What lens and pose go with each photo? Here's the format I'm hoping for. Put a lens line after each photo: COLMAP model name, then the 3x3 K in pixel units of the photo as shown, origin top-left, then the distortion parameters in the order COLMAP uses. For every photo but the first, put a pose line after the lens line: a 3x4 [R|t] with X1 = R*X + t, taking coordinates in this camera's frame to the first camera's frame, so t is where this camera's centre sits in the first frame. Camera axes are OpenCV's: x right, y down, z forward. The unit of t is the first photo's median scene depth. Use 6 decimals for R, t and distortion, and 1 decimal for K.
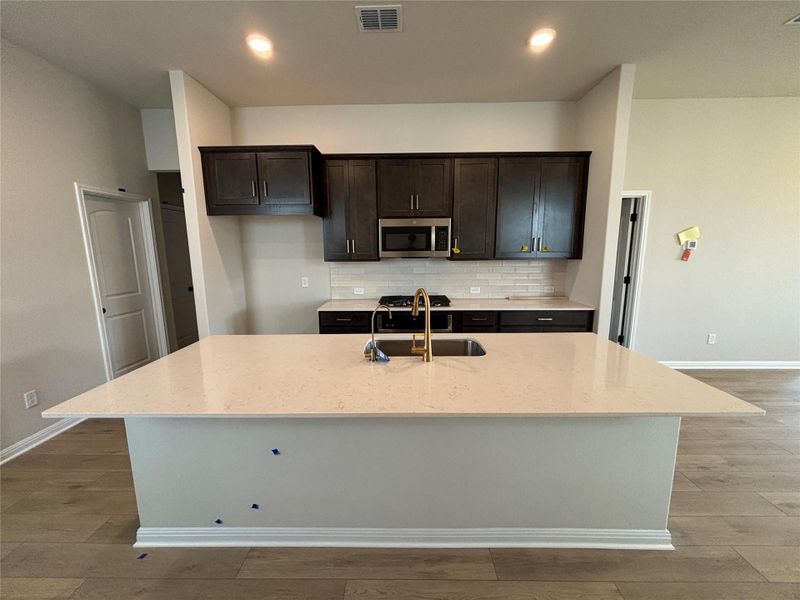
lens RADIAL K [[320.6, 0, 407.9], [0, 320.6, 299.3], [0, 0, 1]] dist [0.003308, 0.000196]
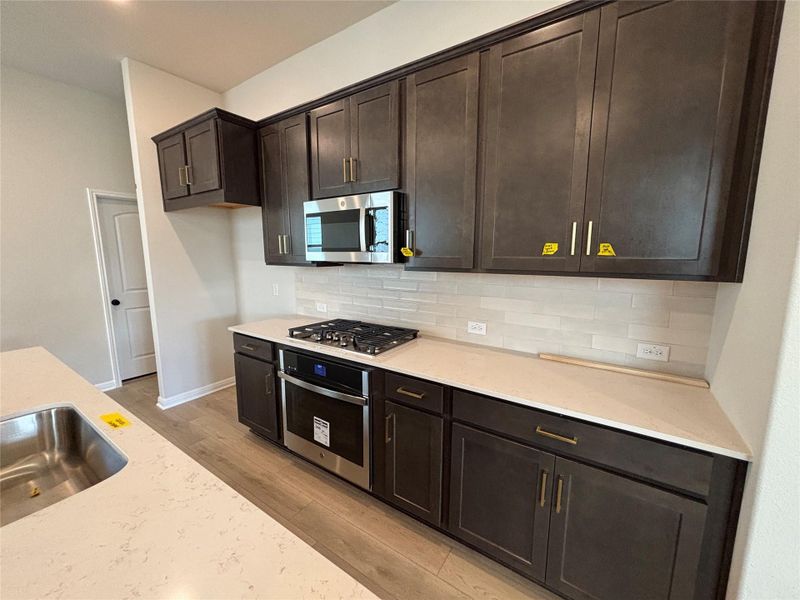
lens RADIAL K [[320.6, 0, 393.2], [0, 320.6, 300.4], [0, 0, 1]] dist [0.003308, 0.000196]
pose [[0.836760, 0.091333, -0.539899, 0.441146], [-0.096111, 0.995182, 0.019395, -0.084057], [0.539069, 0.035661, 0.841507, 0.561796]]
